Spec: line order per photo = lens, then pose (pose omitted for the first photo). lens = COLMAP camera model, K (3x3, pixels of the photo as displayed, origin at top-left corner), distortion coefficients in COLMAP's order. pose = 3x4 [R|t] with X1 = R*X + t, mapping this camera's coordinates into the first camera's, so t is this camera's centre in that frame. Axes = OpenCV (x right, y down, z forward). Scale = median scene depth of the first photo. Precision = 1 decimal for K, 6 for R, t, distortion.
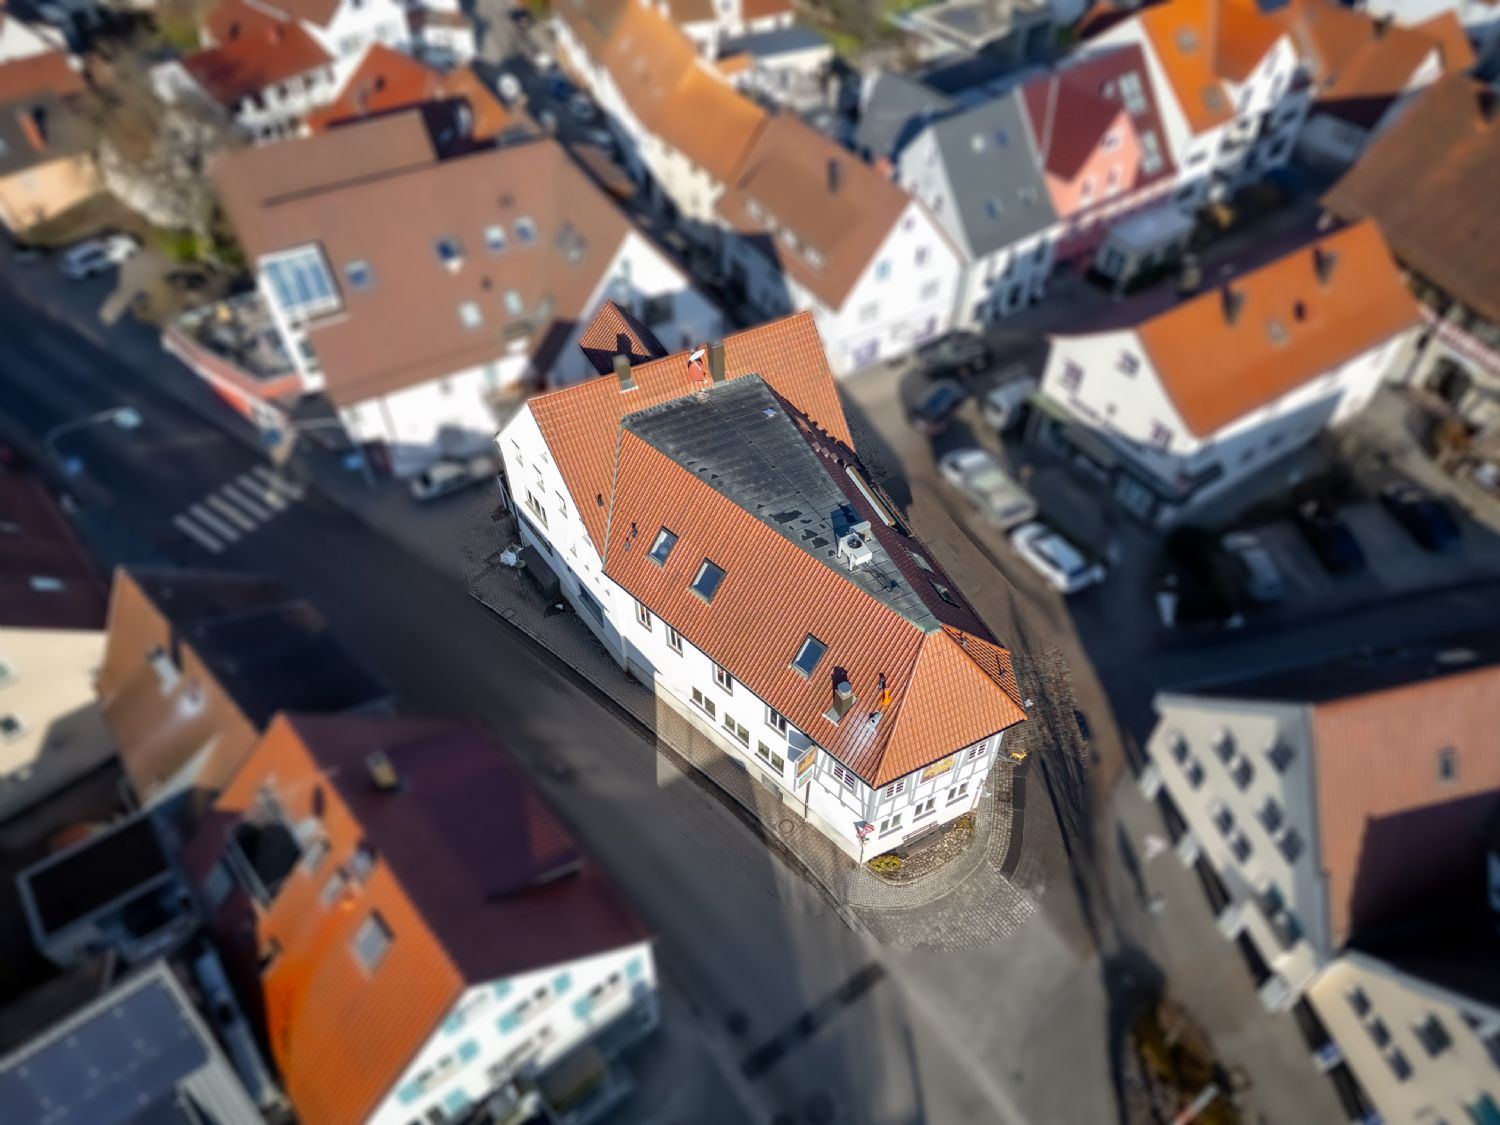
lens RADIAL K [[1142.4, 0, 730.1], [0, 1142.4, 562.1], [0, 0, 1]] dist [0.196436, -0.277589]
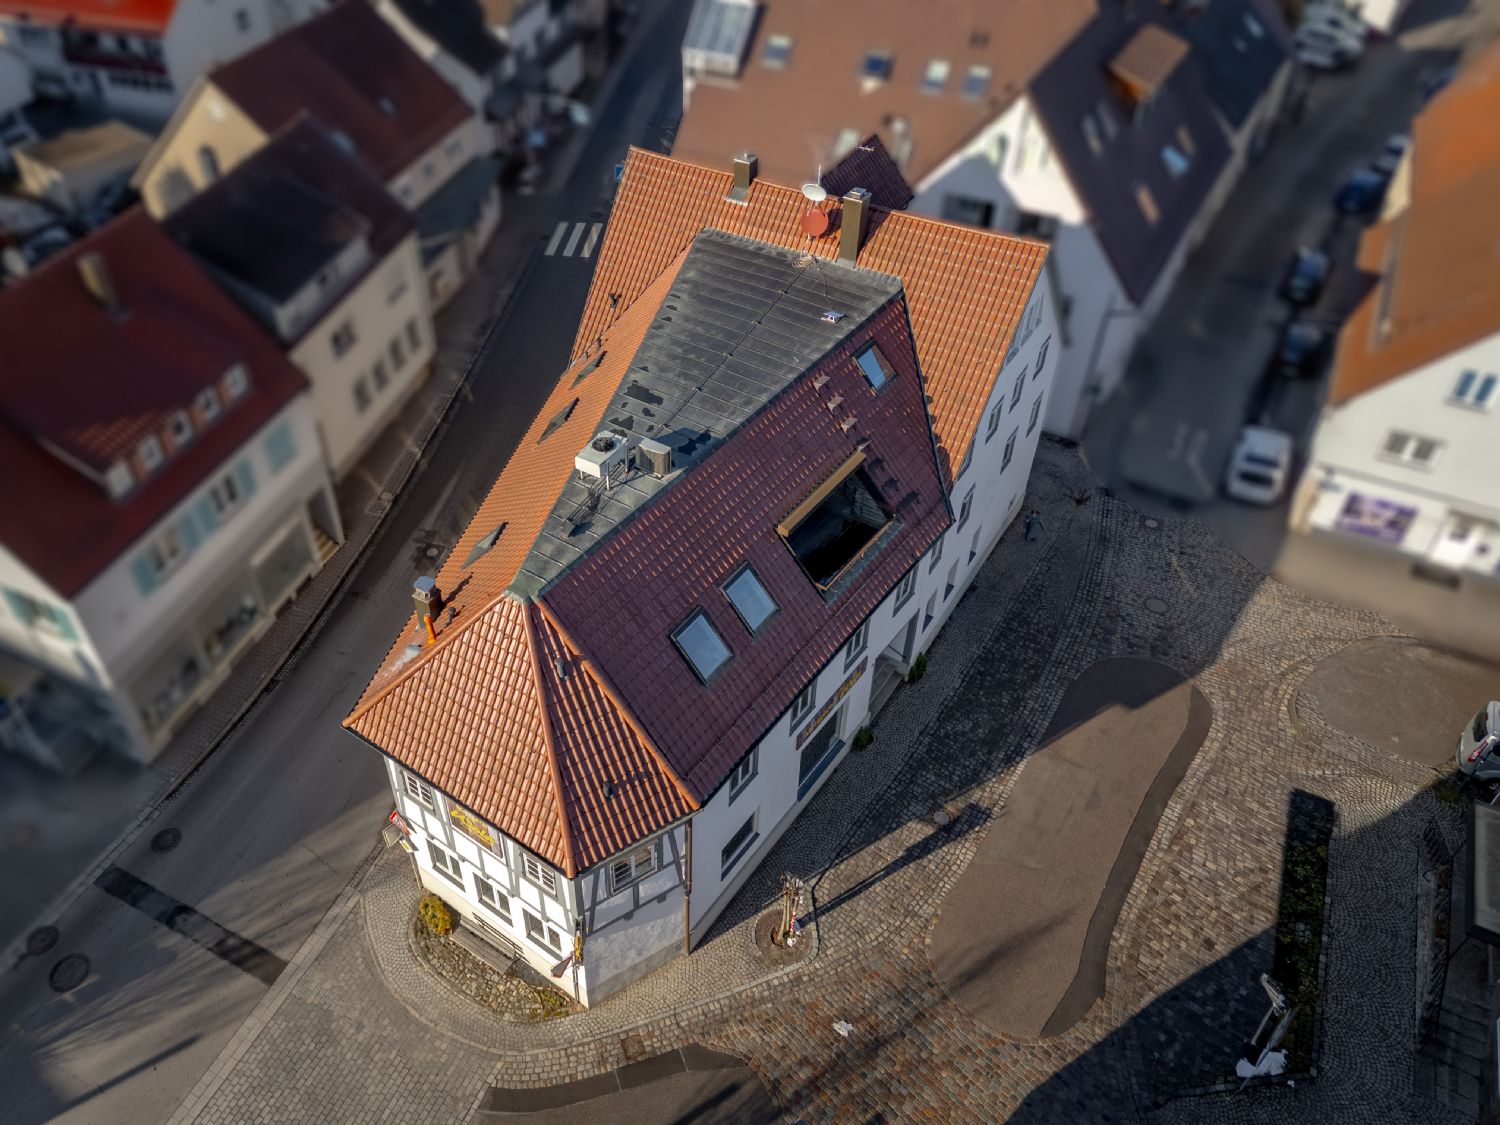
lens RADIAL K [[1142.4, 0, 730.1], [0, 1142.4, 562.1], [0, 0, 1]] dist [0.196436, -0.277589]
pose [[0.403452, 0.532485, -0.744101, 0.589671], [-0.617324, 0.758662, 0.208192, -0.129968], [0.675380, 0.375355, 0.634799, 0.628456]]
